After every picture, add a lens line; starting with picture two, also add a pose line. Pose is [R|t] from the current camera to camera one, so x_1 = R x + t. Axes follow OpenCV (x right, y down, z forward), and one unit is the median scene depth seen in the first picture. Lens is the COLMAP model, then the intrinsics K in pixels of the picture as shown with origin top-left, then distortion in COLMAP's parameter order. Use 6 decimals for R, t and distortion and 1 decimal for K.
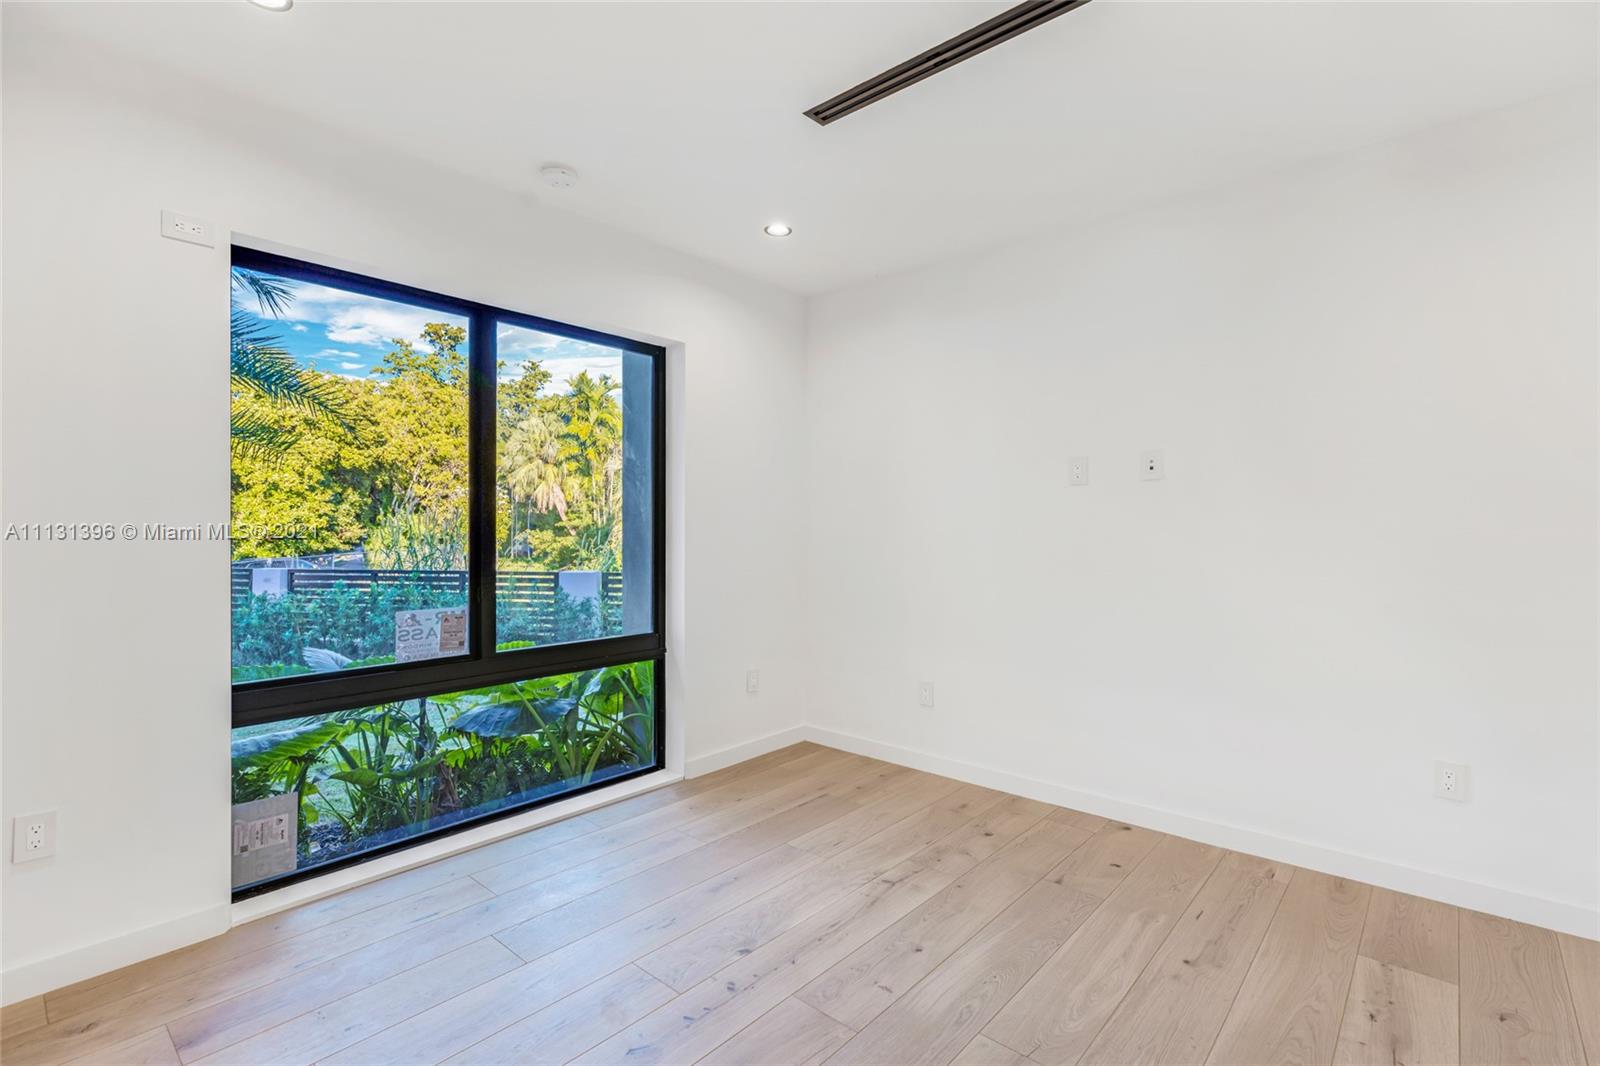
lens RADIAL K [[722.5, 0, 799.9], [0, 722.5, 531.8], [0, 0, 1]] dist [0.005628, 0.000870]
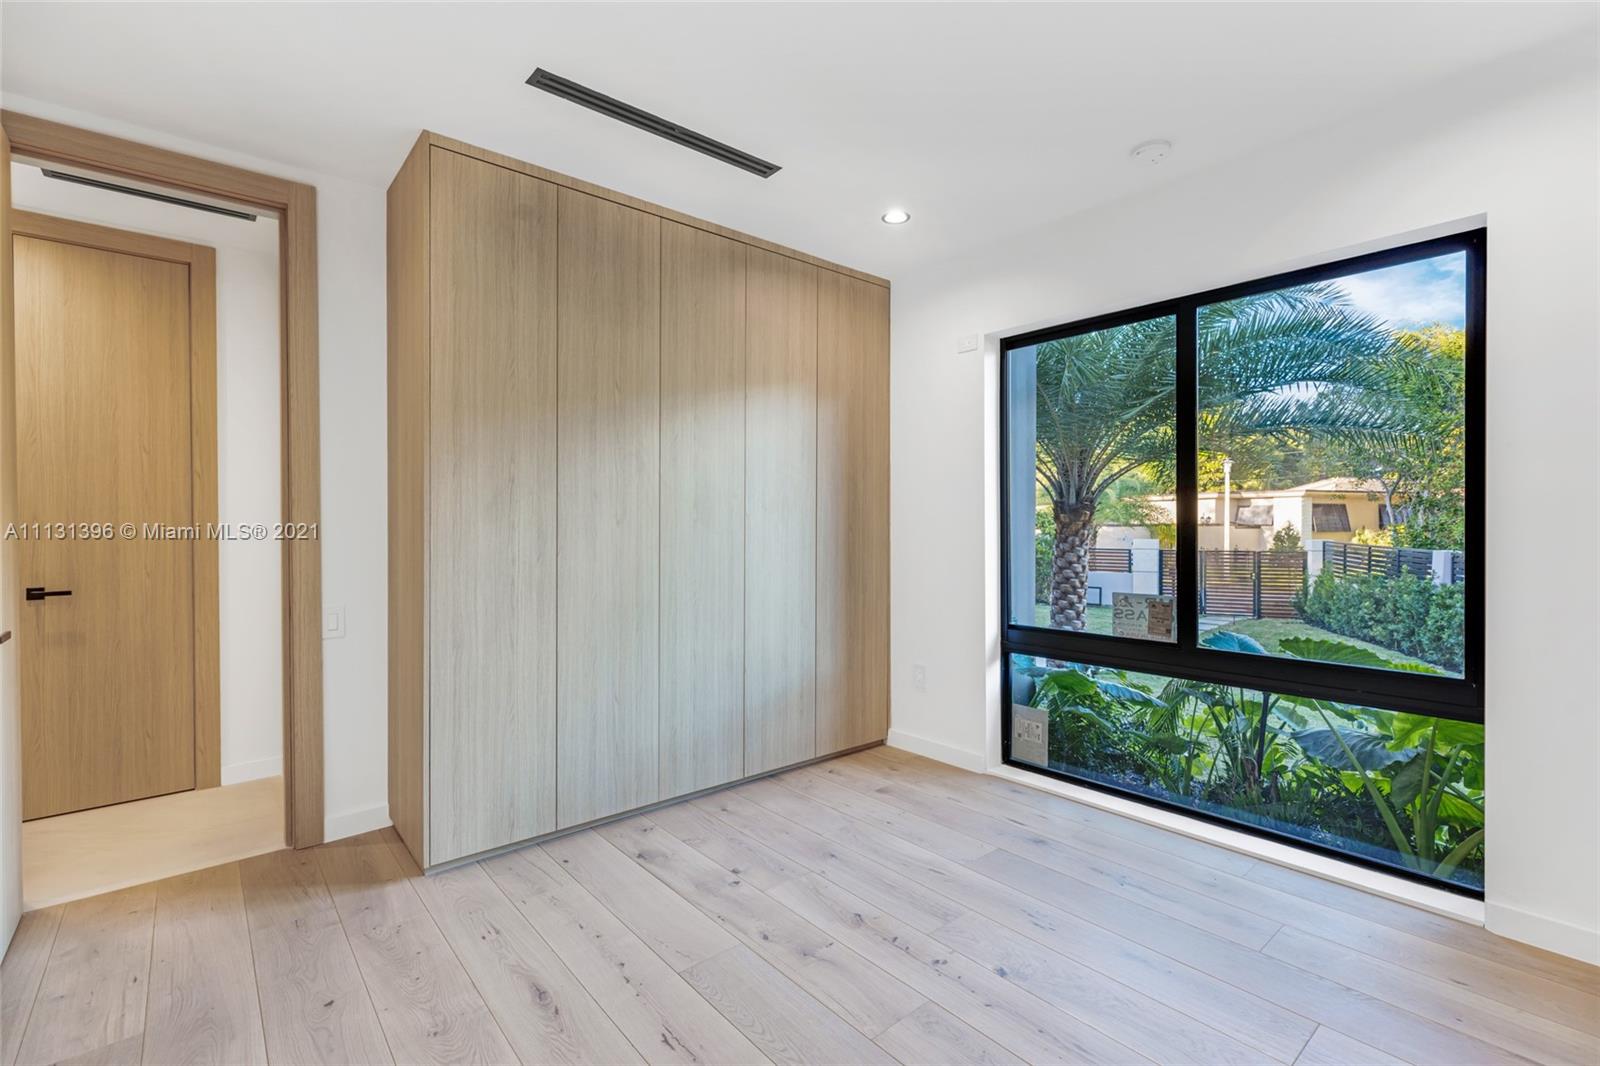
lens RADIAL K [[722.5, 0, 808.4], [0, 722.5, 523.7], [0, 0, 1]] dist [0.005628, 0.000870]
pose [[-0.126407, 0.008422, -0.991943, 0.654744], [0.013312, 0.999888, 0.006793, -0.014910], [0.991889, -0.012346, -0.126505, 0.640564]]
